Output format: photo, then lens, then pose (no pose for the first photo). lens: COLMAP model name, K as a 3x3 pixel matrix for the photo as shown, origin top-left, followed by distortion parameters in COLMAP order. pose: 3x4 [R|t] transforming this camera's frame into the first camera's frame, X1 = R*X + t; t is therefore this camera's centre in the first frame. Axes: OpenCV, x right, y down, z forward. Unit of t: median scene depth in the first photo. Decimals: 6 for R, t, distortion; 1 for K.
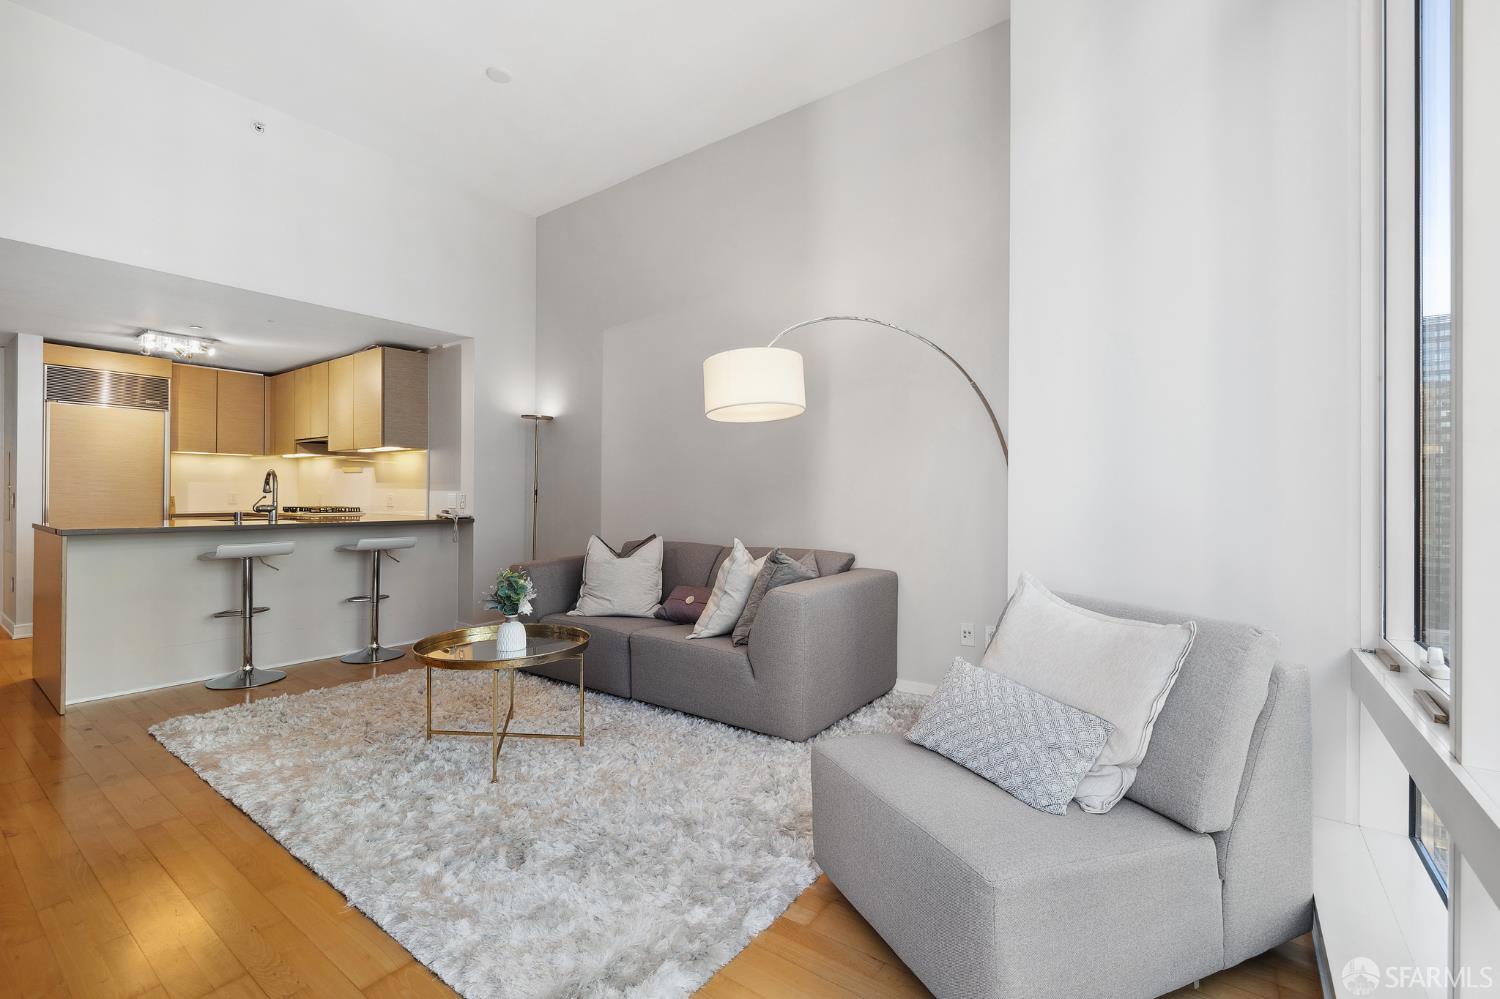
lens RADIAL K [[646.1, 0, 744.3], [0, 646.1, 498.1], [0, 0, 1]] dist [0.003417, 0.000152]
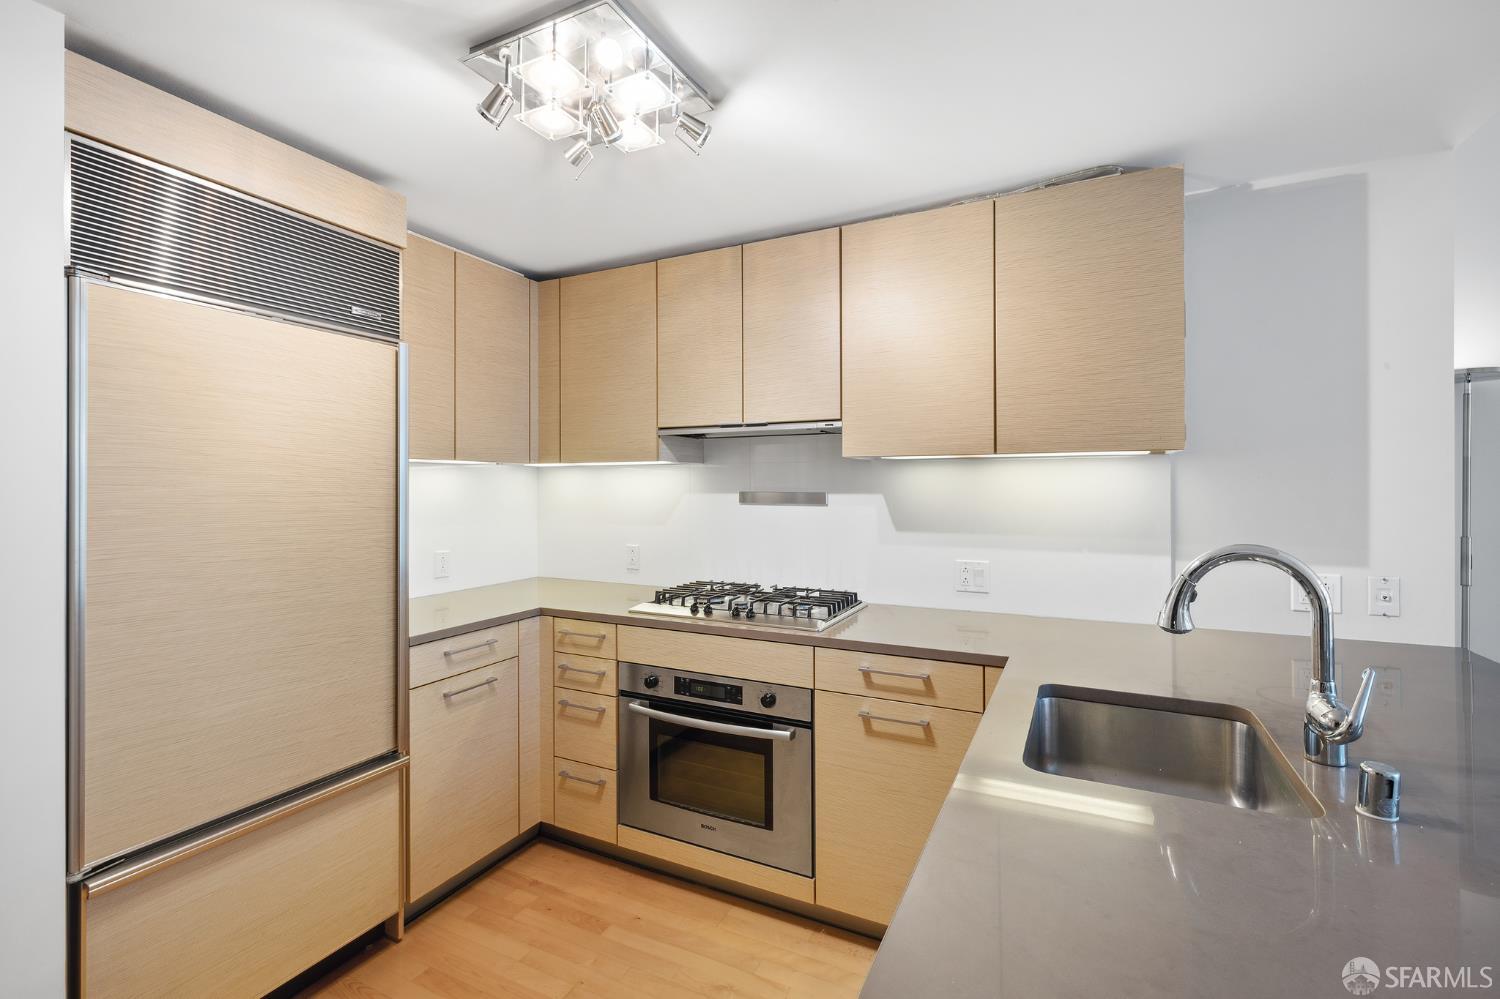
lens RADIAL K [[646.1, 0, 722.7], [0, 646.1, 482.2], [0, 0, 1]] dist [0.003417, 0.000152]
pose [[0.983904, -0.009399, 0.178449, -0.890423], [0.010806, 0.999918, -0.006914, -0.061591], [-0.178369, 0.008731, 0.983925, 0.716915]]
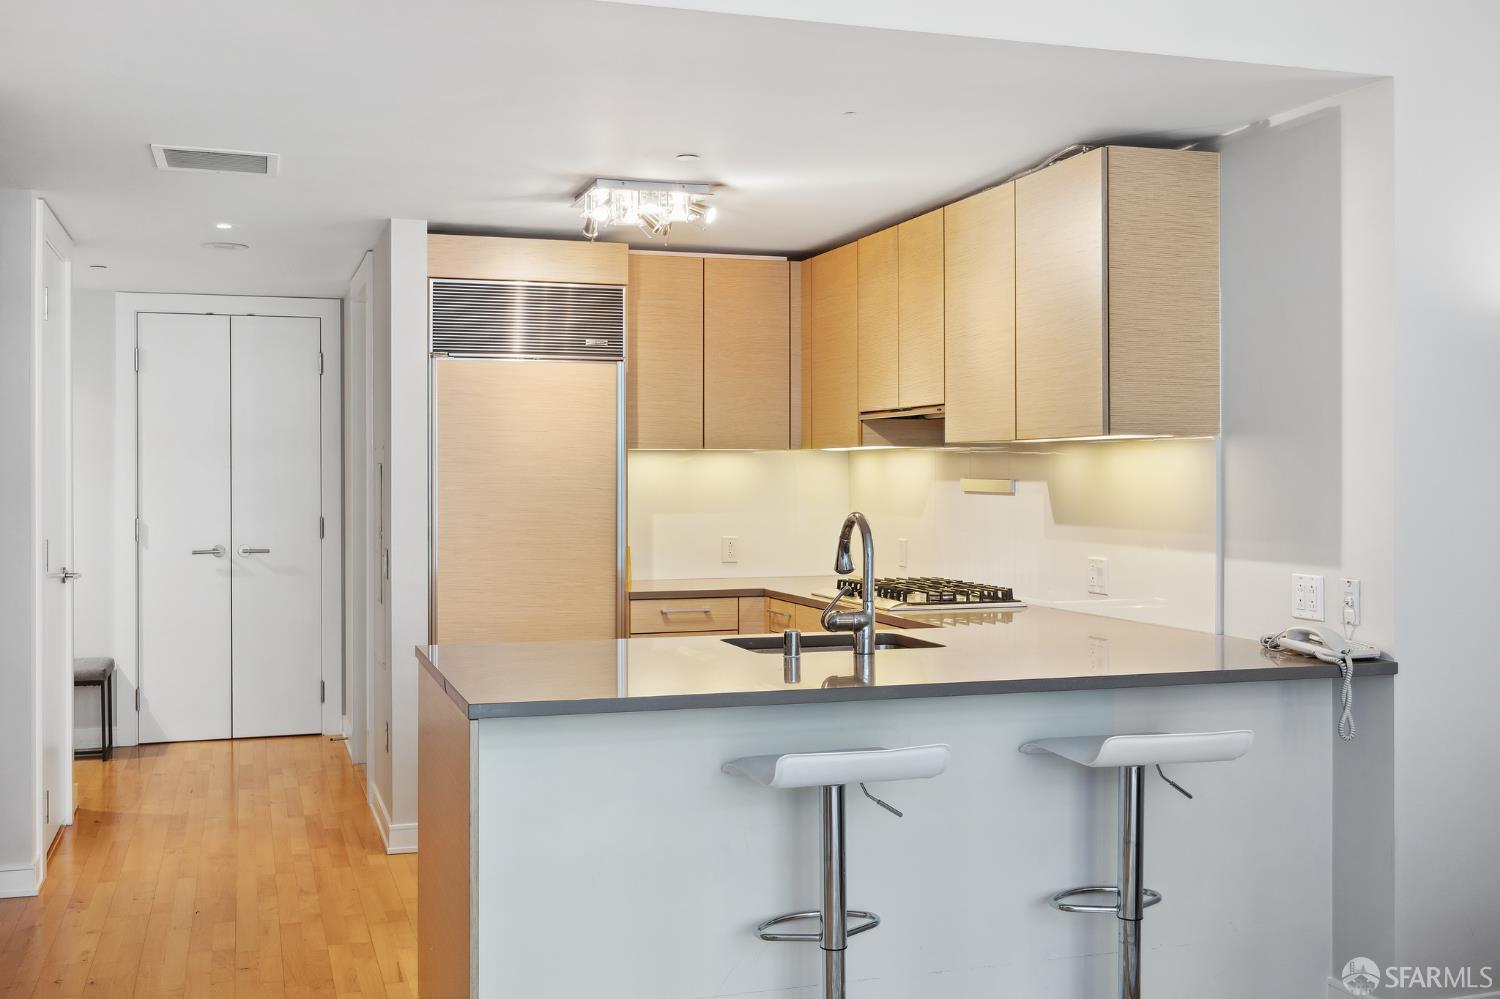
lens RADIAL K [[1525.8, 0, 746.4], [0, 1525.8, 494.1], [0, 0, 1]] dist [-0.027251, 0.000000]
pose [[0.818119, -0.003975, -0.575035, -0.242424], [0.006253, 0.999978, 0.001983, -0.049184], [0.575015, -0.005217, 0.818126, 0.216123]]
